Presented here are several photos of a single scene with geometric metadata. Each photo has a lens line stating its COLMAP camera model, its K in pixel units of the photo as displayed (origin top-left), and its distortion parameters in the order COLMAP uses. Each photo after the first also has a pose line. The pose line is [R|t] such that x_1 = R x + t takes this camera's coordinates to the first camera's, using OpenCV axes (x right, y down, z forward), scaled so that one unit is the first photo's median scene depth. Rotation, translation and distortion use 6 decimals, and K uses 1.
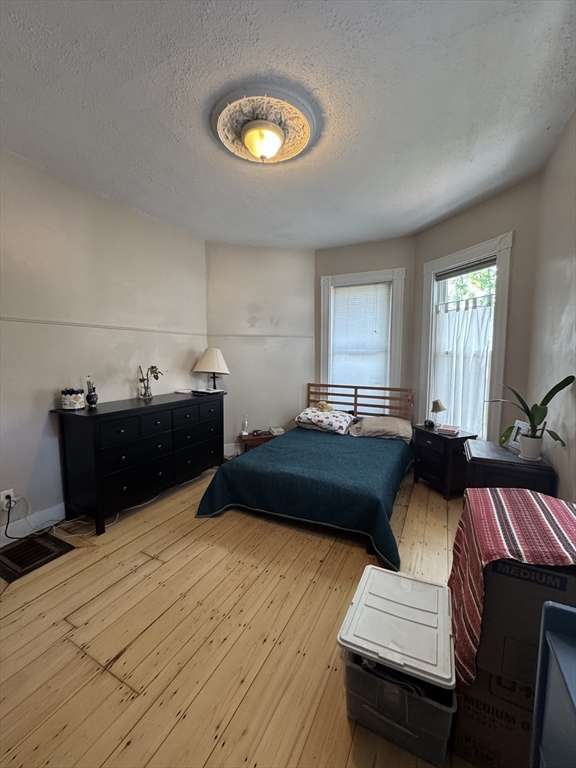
lens RADIAL K [[306.9, 0, 288.3], [0, 306.9, 382.4], [0, 0, 1]] dist [-0.008543, 0.000401]
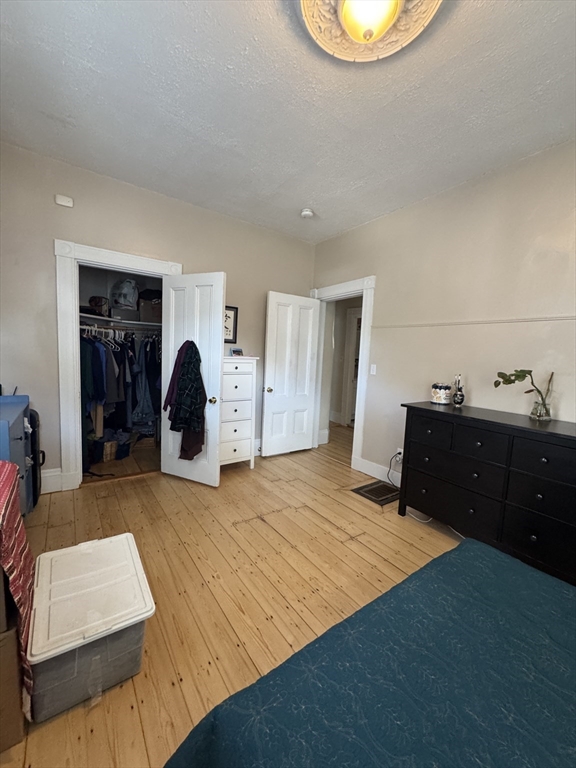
lens RADIAL K [[306.9, 0, 290.3], [0, 306.9, 383.9], [0, 0, 1]] dist [-0.008543, 0.000401]
pose [[-0.457863, 0.064520, -0.886679, 0.345778], [-0.126216, 0.982543, 0.136671, -0.042861], [0.880018, 0.174489, -0.441727, 0.720423]]
